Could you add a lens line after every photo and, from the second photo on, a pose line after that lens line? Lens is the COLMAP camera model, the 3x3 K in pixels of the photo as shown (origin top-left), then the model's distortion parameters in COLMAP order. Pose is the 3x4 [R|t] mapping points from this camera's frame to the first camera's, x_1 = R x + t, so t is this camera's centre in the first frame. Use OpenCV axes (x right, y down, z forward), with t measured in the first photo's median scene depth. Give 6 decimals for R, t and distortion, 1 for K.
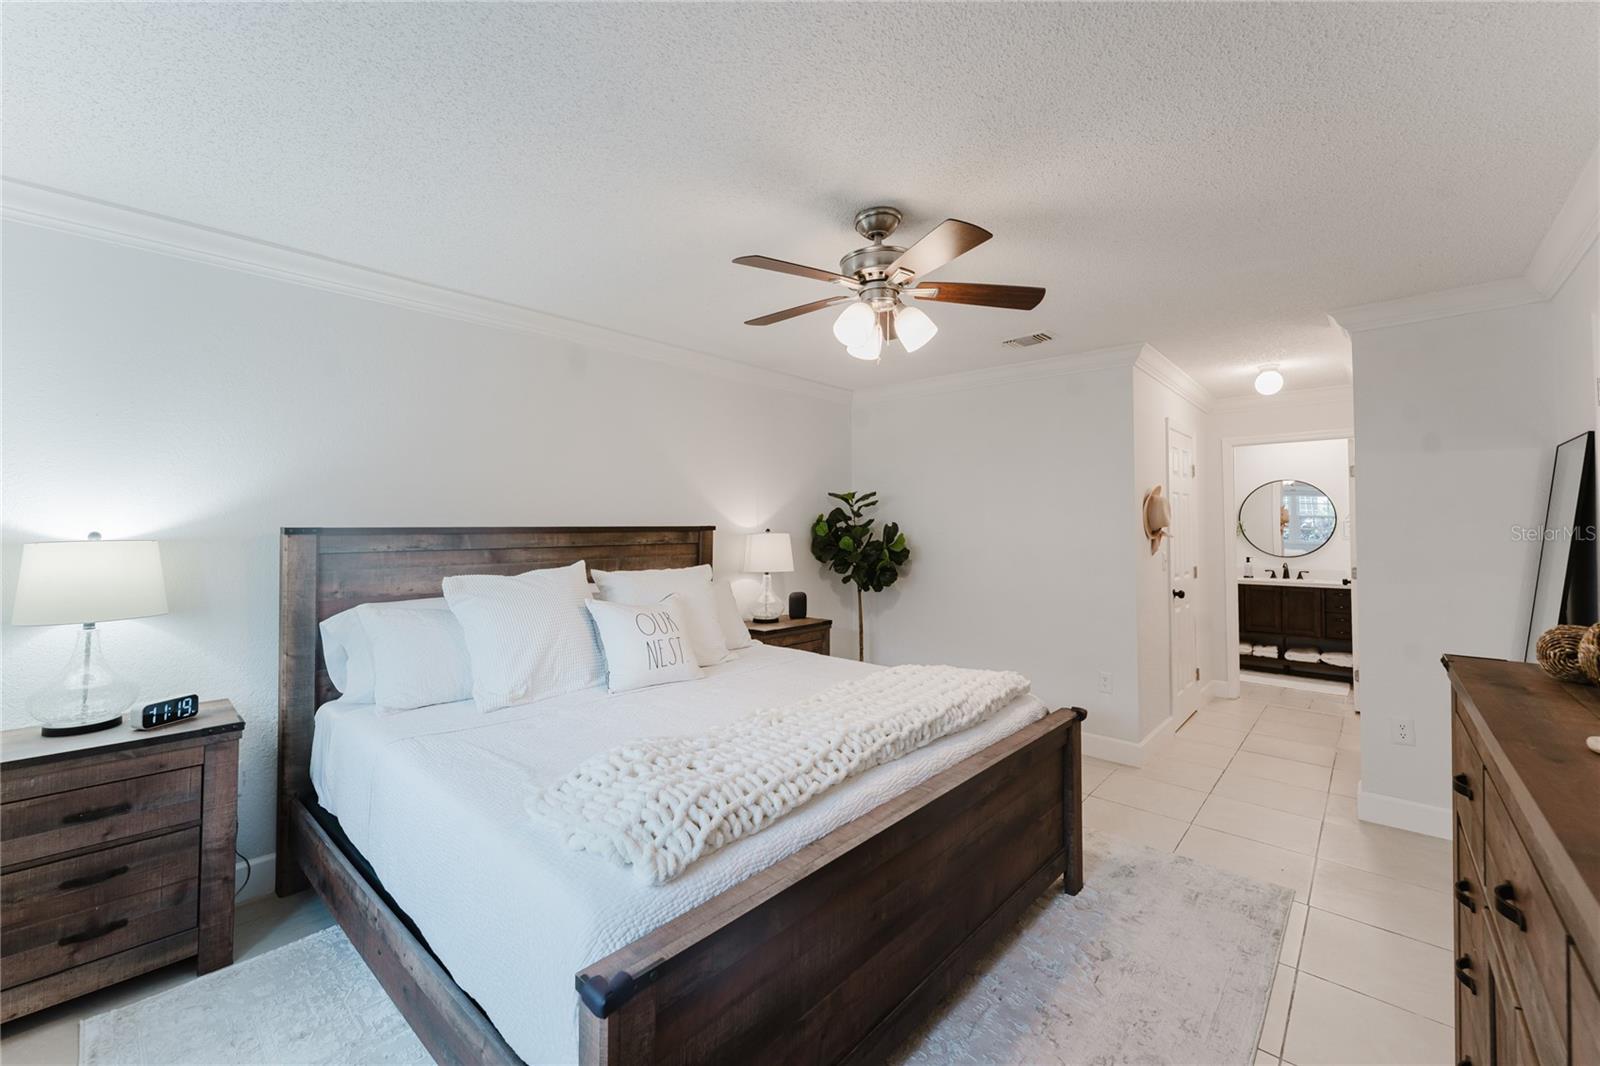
lens RADIAL K [[643.5, 0, 810.7], [0, 643.5, 520.7], [0, 0, 1]] dist [-0.000278, -0.000137]
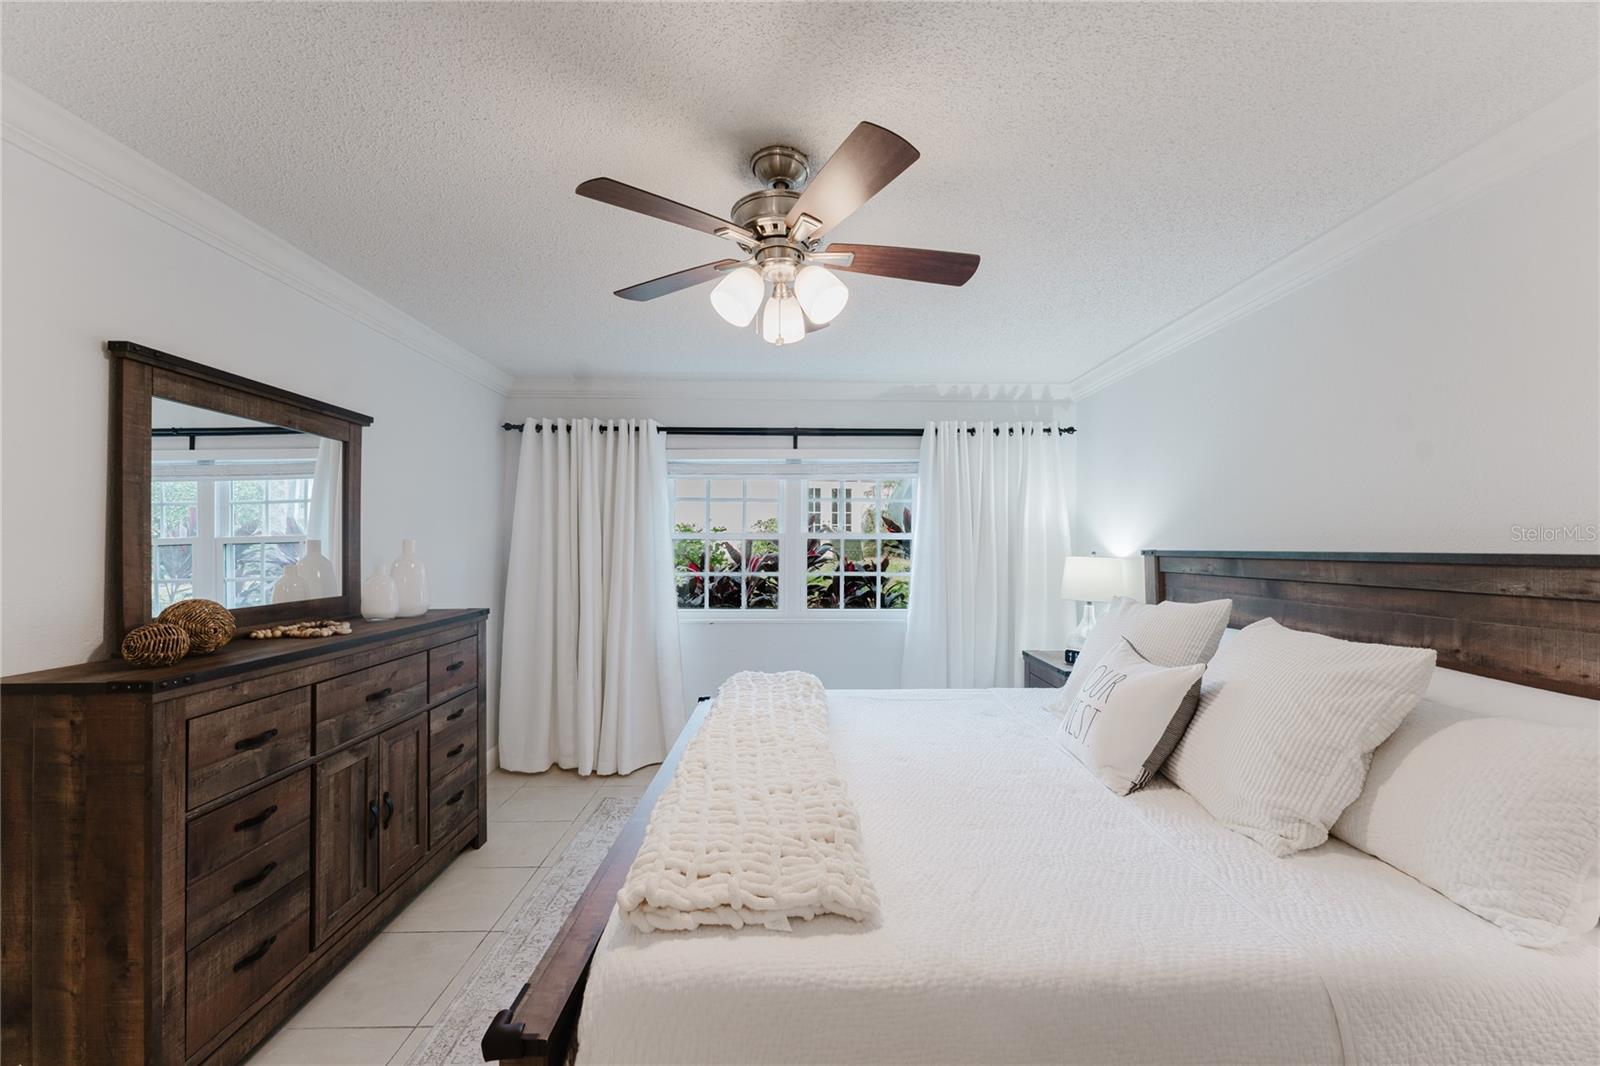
lens RADIAL K [[643.5, 0, 799.1], [0, 643.5, 541.0], [0, 0, 1]] dist [-0.000278, -0.000137]
pose [[-0.747248, -0.007979, -0.664498, 0.357961], [0.000496, 0.999921, -0.012564, 0.005292], [0.664545, -0.009718, -0.747185, 0.940798]]
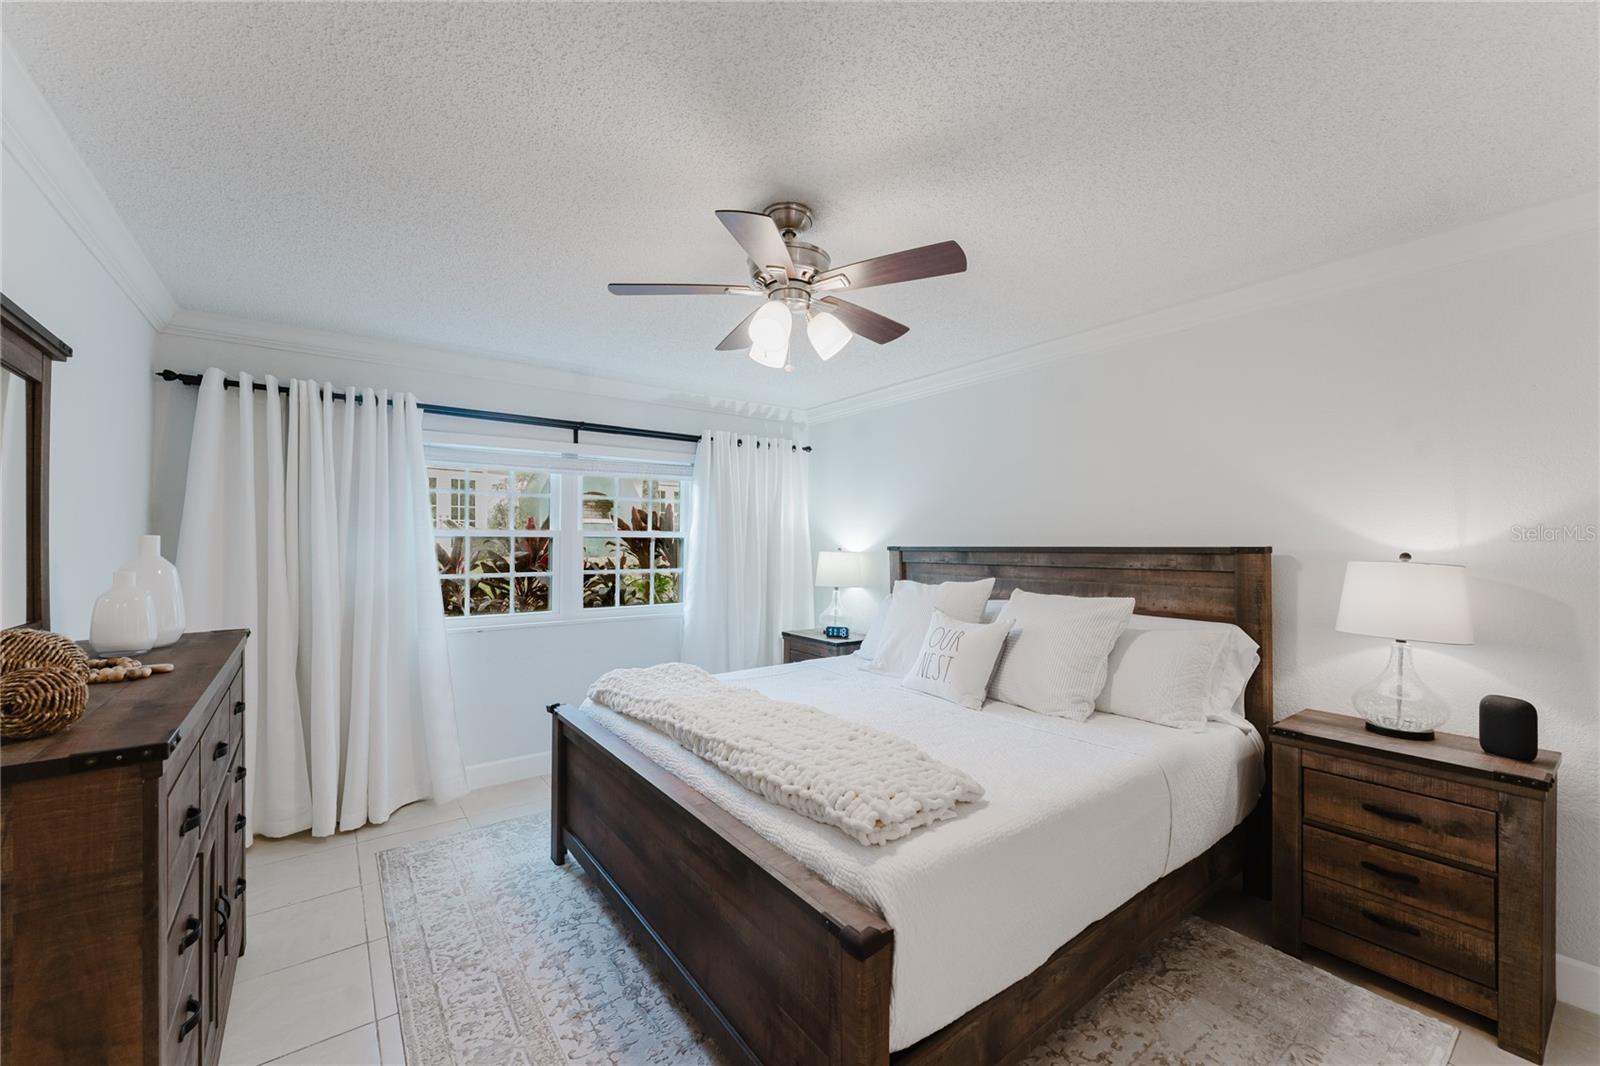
lens RADIAL K [[643.5, 0, 807.7], [0, 643.5, 542.8], [0, 0, 1]] dist [-0.000278, -0.000137]
pose [[-0.204094, -0.003442, -0.978945, 0.588721], [0.004970, 0.999977, -0.004552, 0.004908], [0.978939, -0.005794, -0.204073, 0.710391]]
